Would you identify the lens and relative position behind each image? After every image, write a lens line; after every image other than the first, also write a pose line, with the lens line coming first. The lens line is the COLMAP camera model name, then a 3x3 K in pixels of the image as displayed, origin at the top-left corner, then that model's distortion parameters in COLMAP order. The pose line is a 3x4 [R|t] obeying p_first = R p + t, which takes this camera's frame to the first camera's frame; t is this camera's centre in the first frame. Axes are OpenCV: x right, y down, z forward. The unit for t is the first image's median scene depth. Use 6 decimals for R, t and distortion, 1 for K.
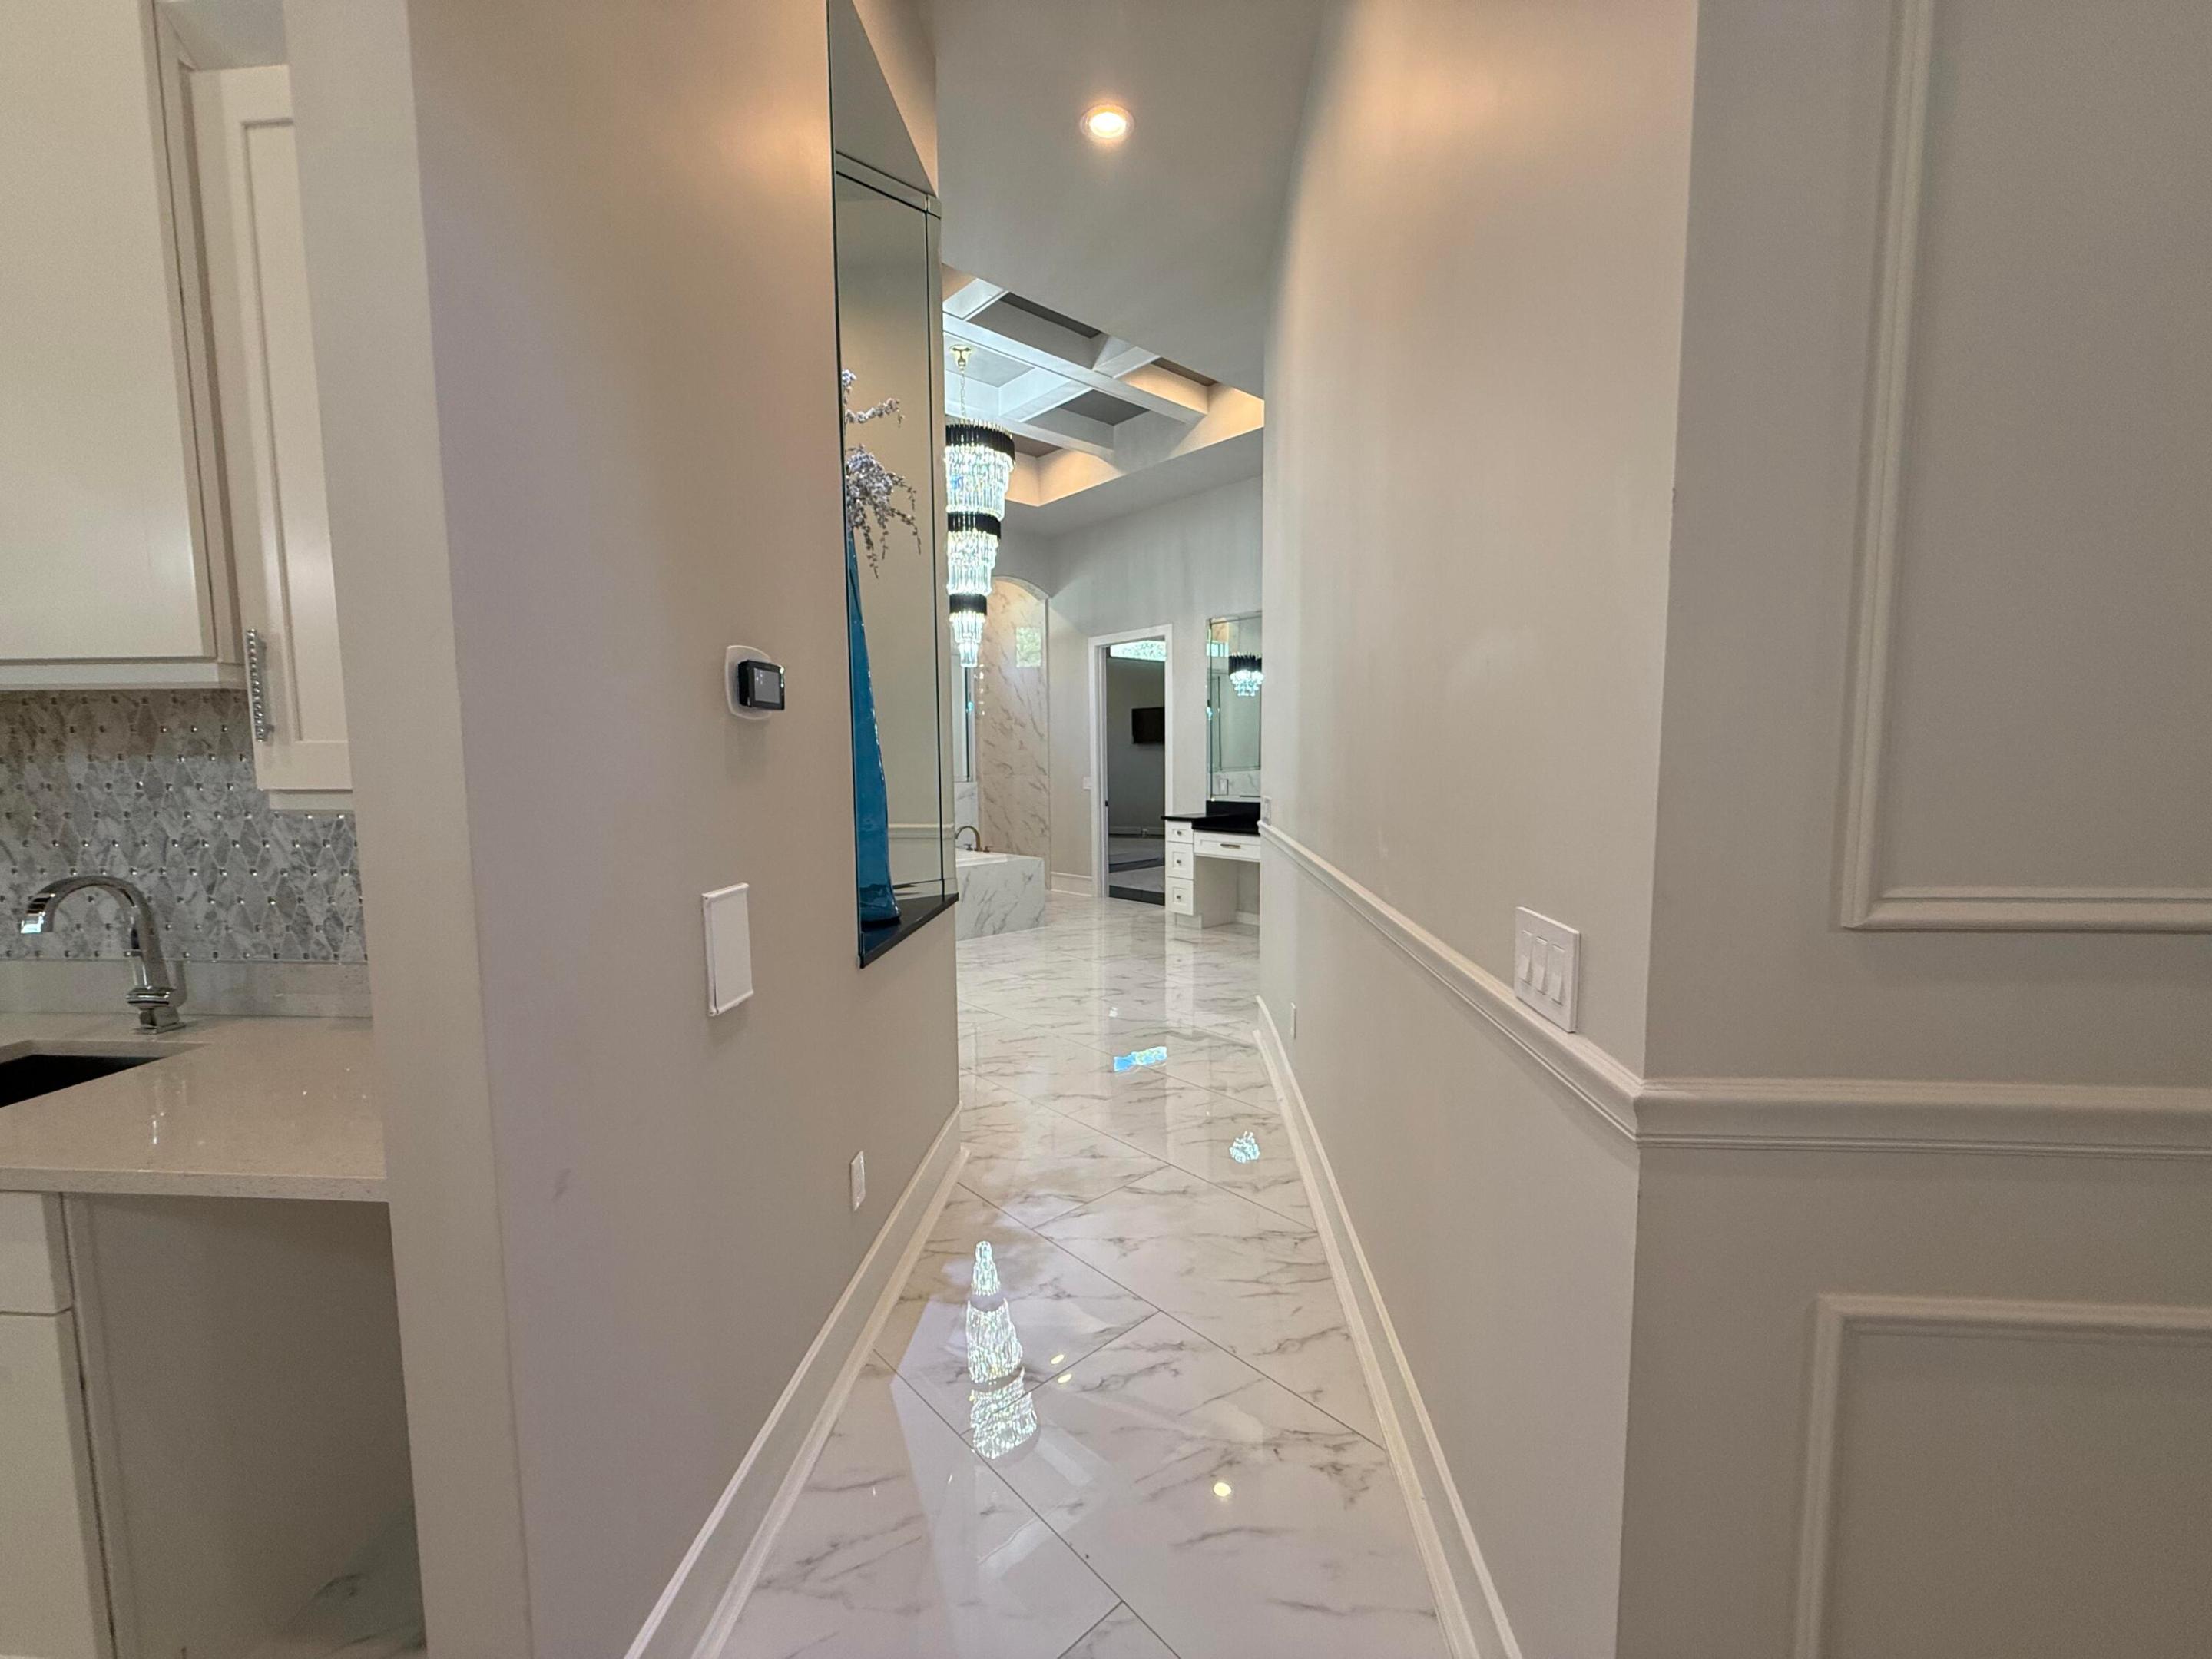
lens RADIAL K [[882.2, 0, 1097.2], [0, 882.2, 834.2], [0, 0, 1]] dist [-0.000482, 0.000106]
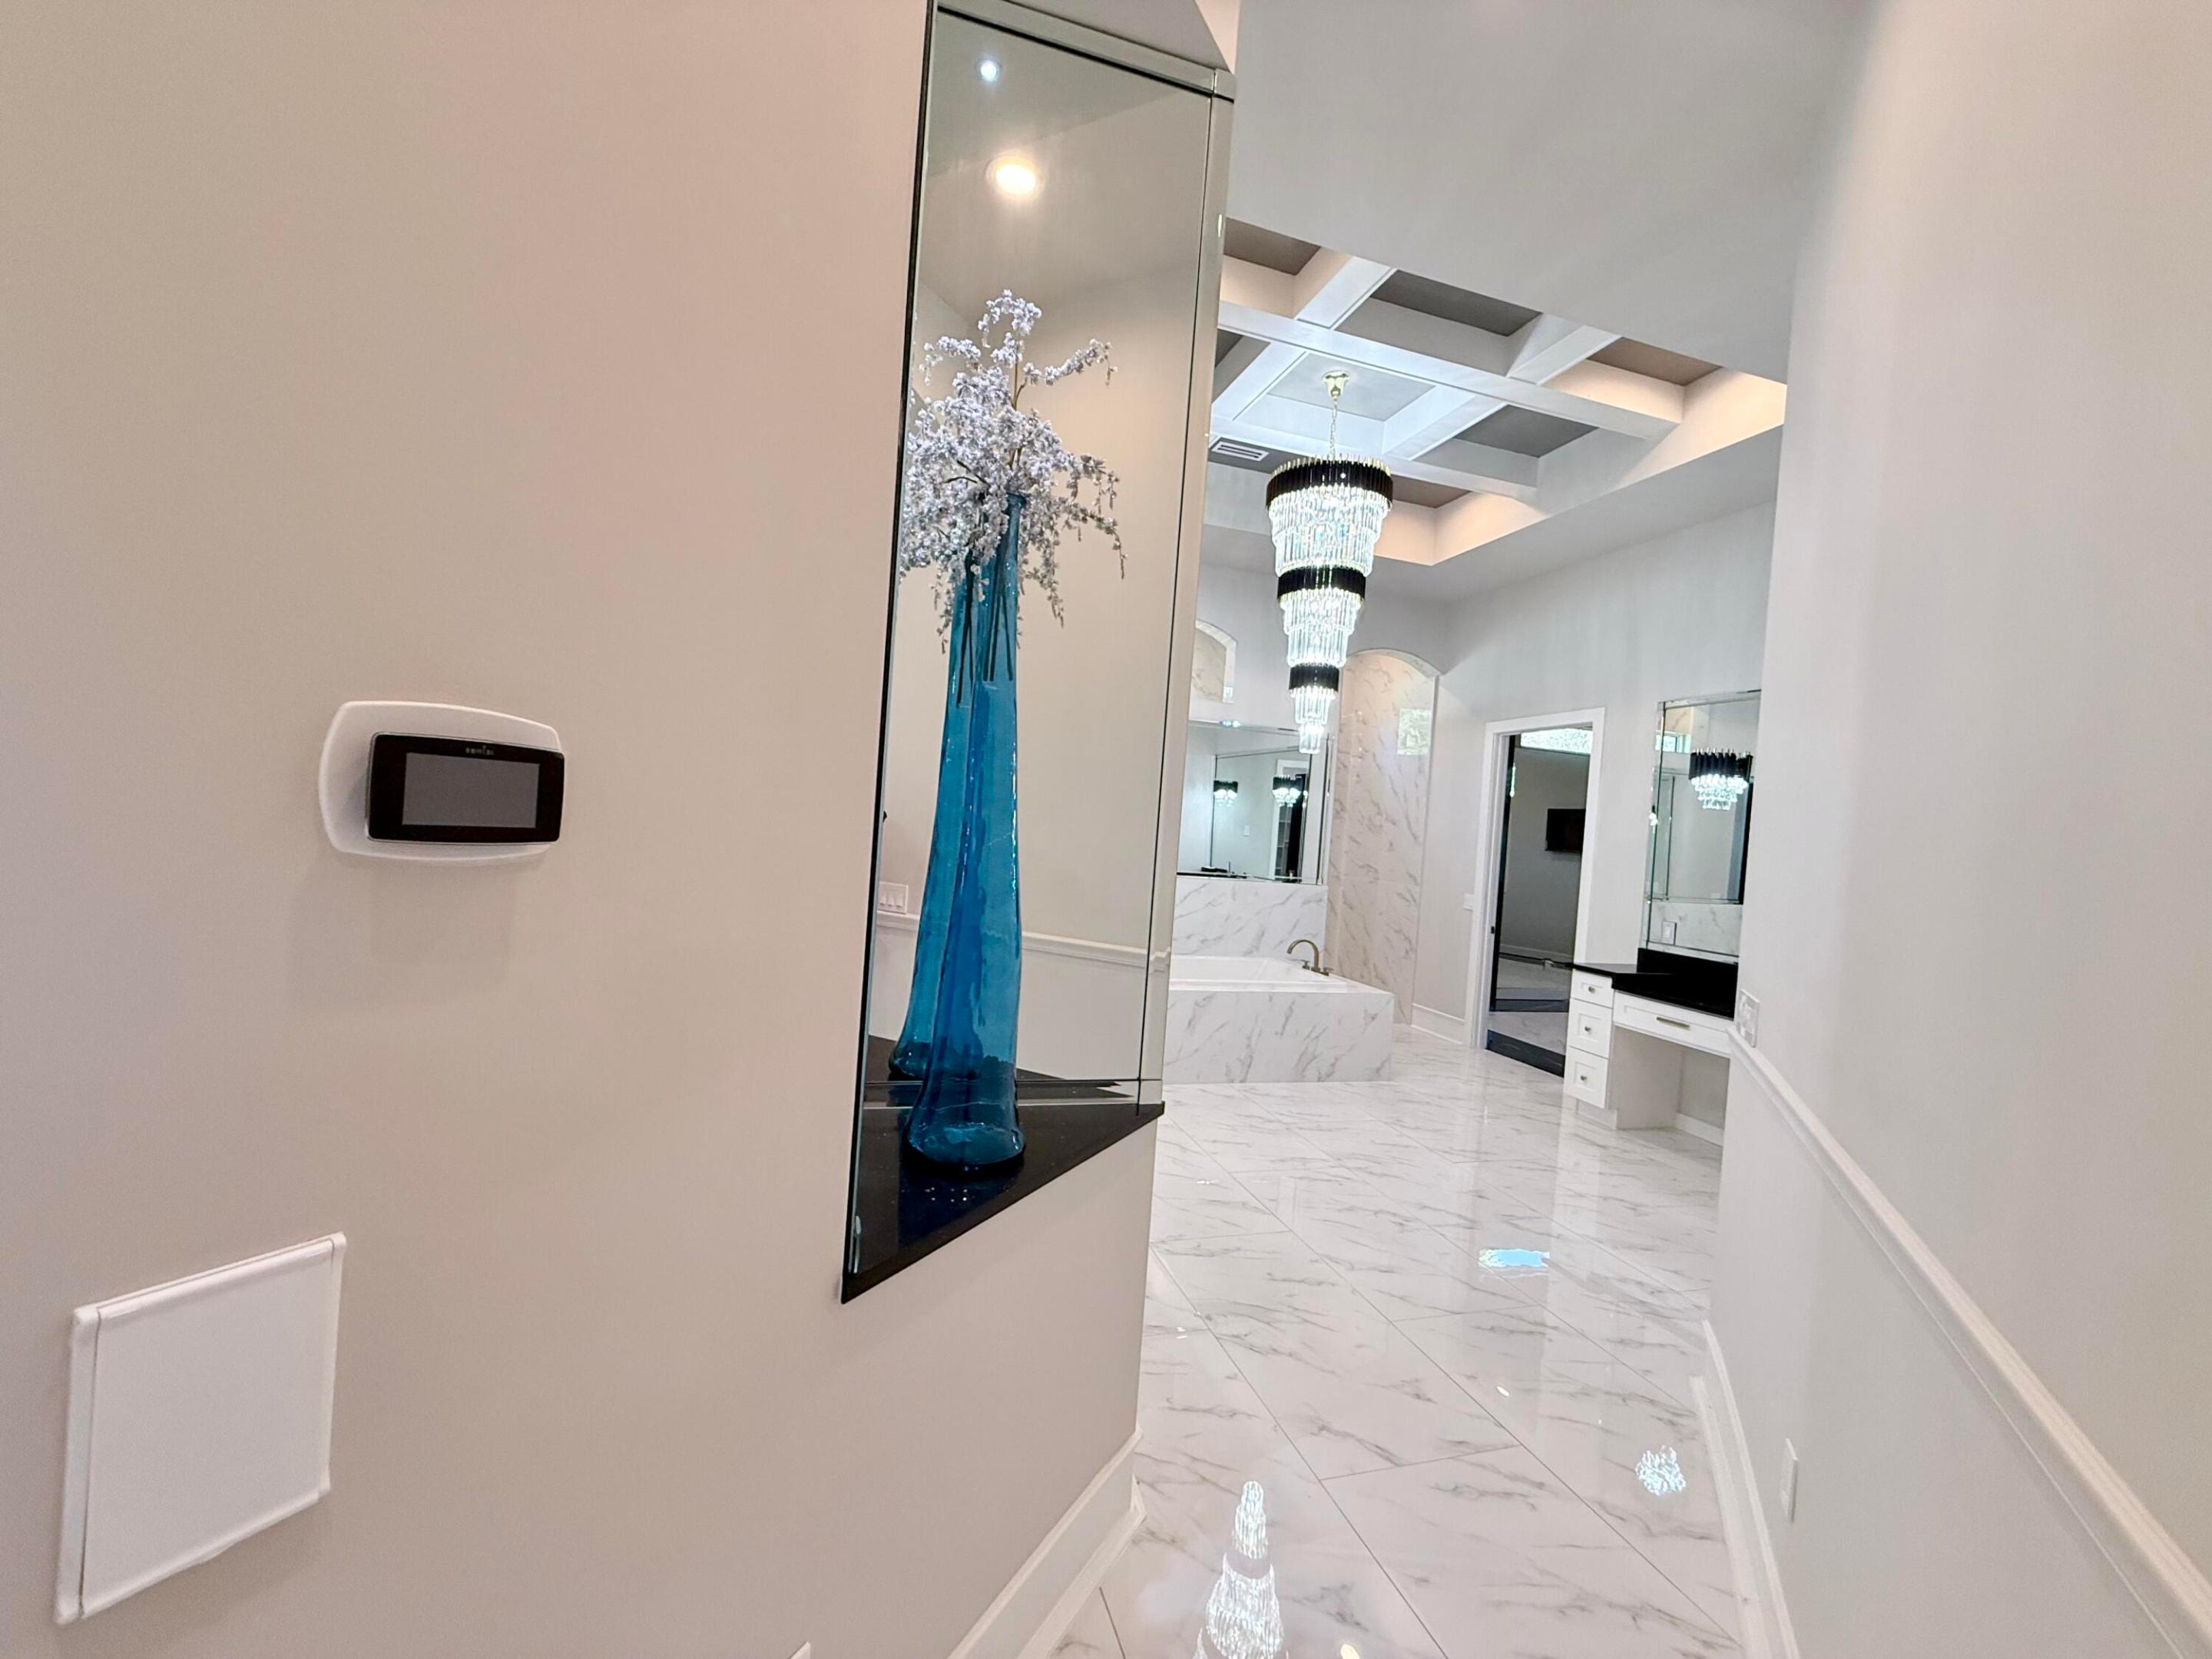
lens RADIAL K [[882.5, 0, 1096.5], [0, 882.5, 835.0], [0, 0, 1]] dist [-0.000083, -0.000171]
pose [[0.901999, 0.079926, -0.424275, 0.045786], [-0.117392, 0.991094, -0.062870, -0.066500], [0.415472, 0.106515, 0.903348, 0.311484]]
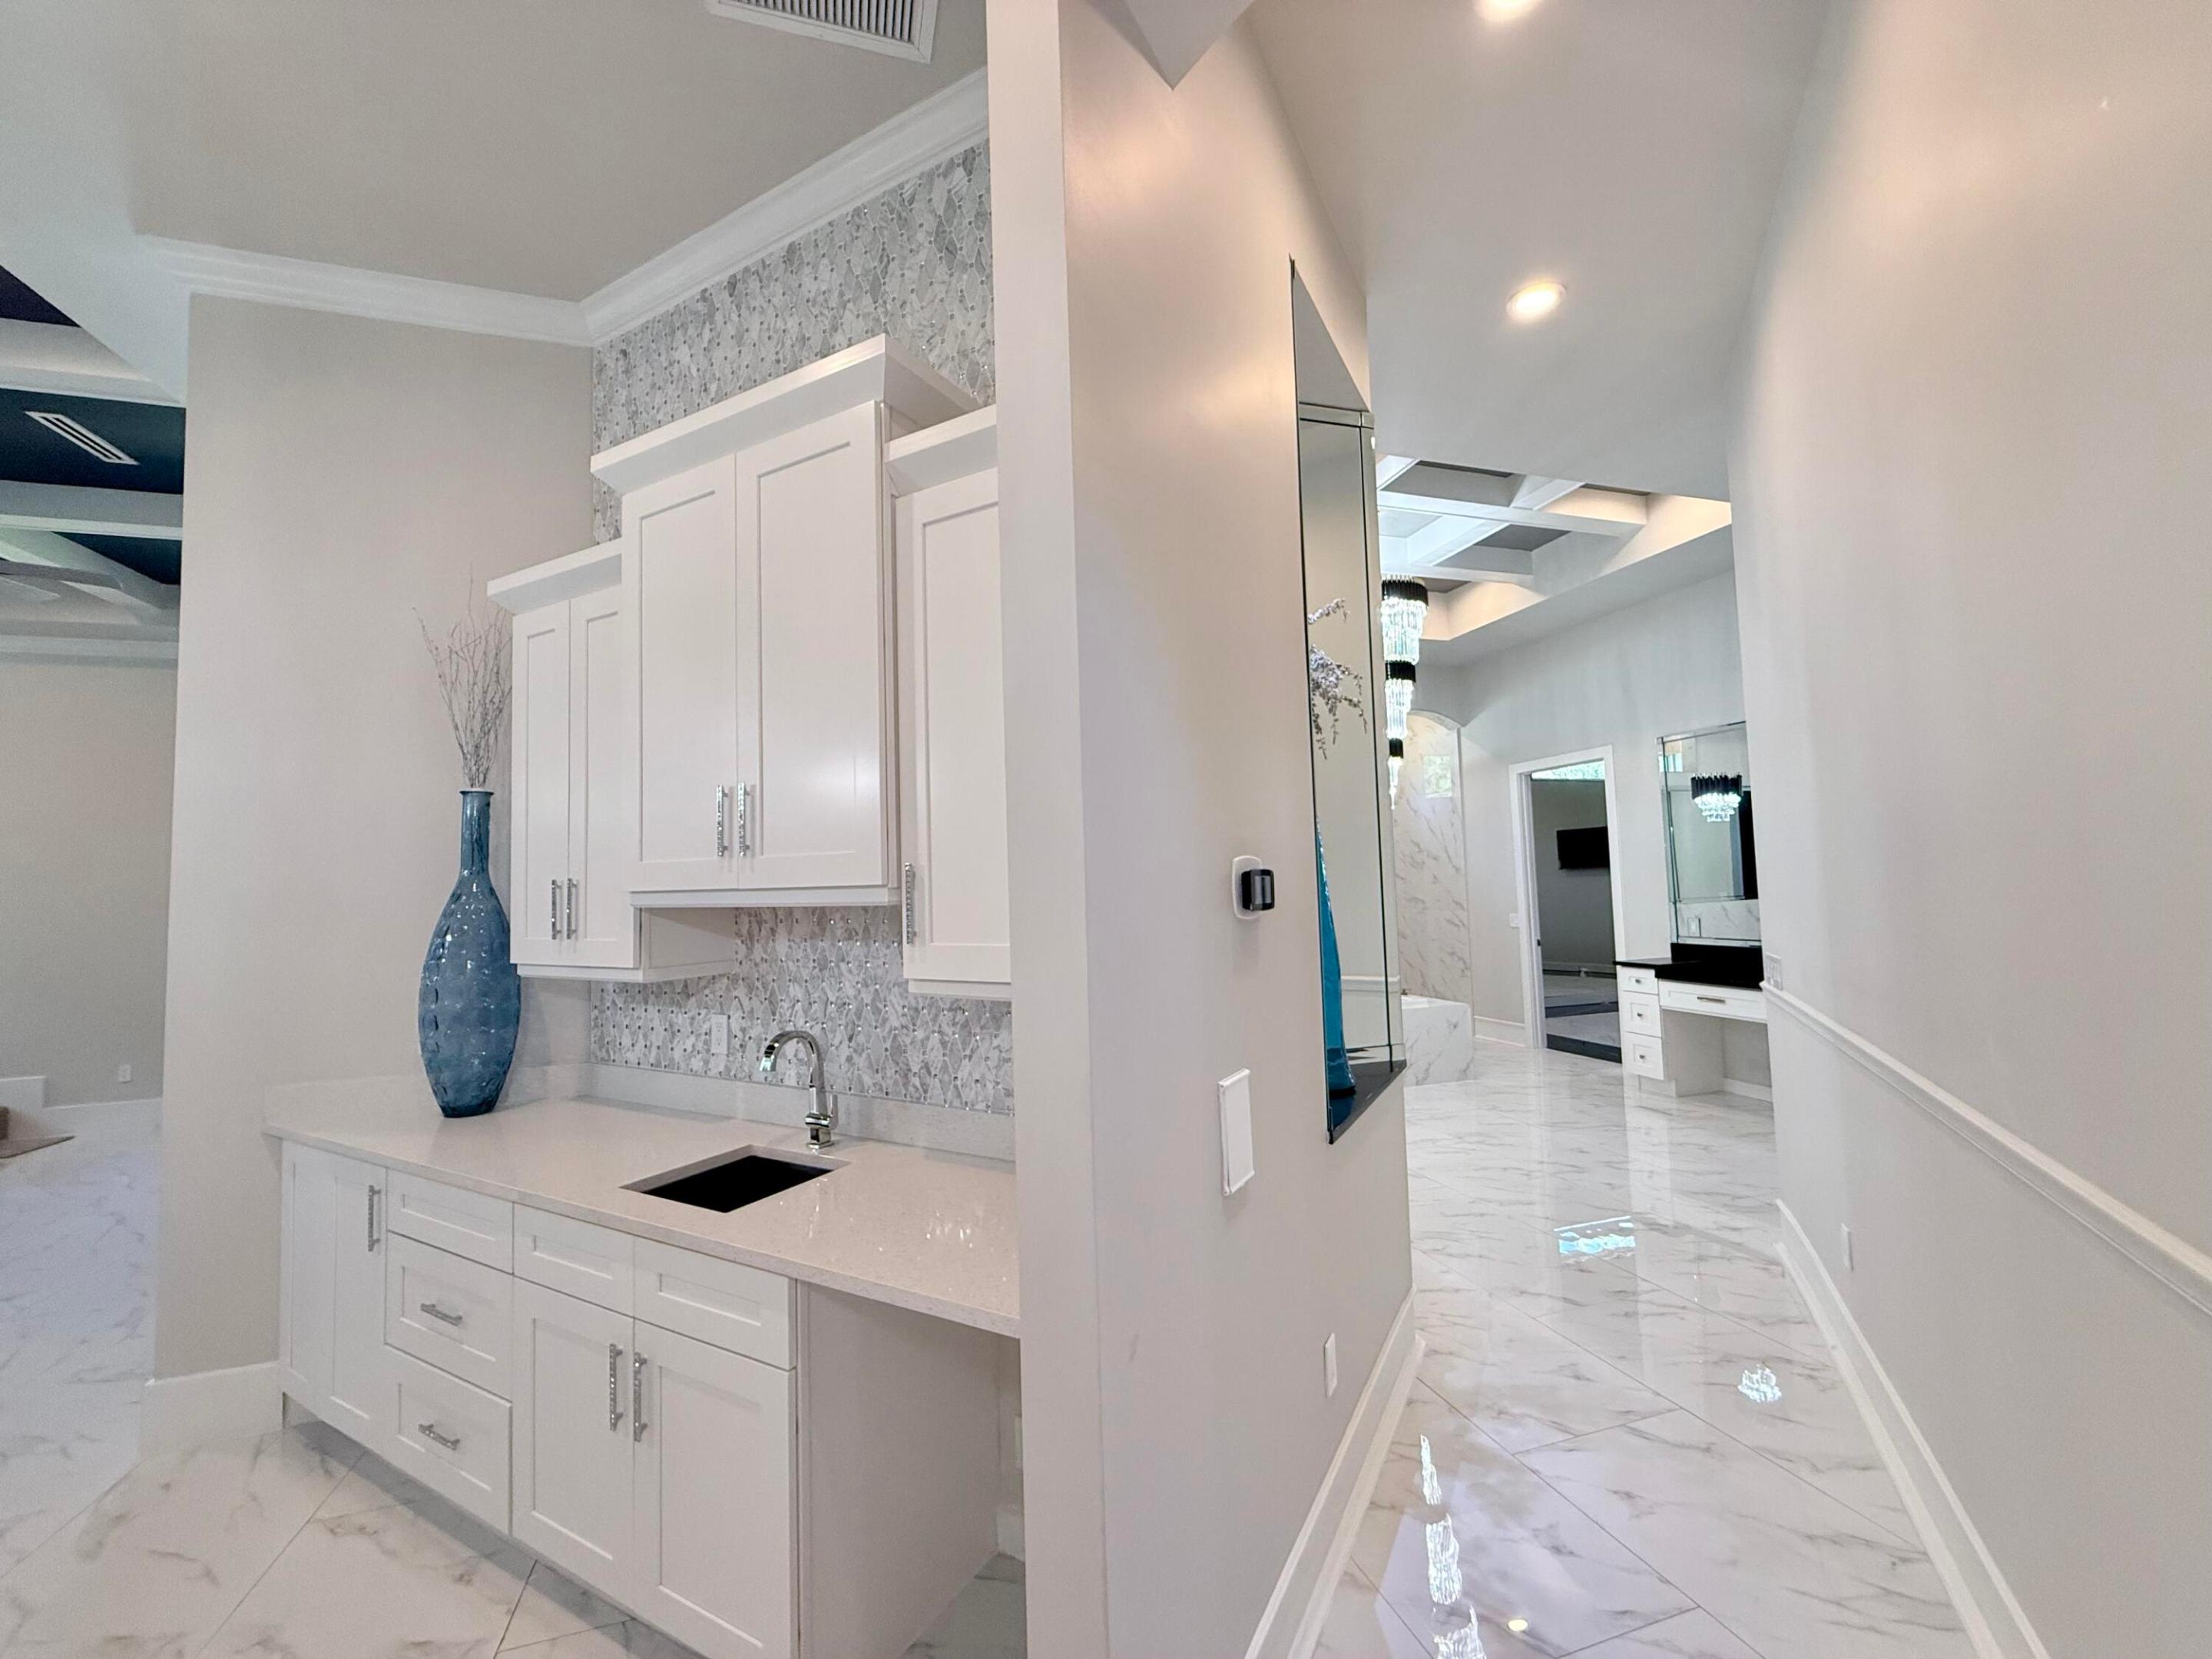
lens RADIAL K [[882.2, 0, 1097.2], [0, 882.2, 834.2], [0, 0, 1]] dist [-0.000482, 0.000106]
pose [[0.906777, -0.041547, -0.419559, -0.038873], [-0.017335, 0.990617, -0.135562, -0.034956], [0.421255, 0.130198, 0.897548, -0.047266]]
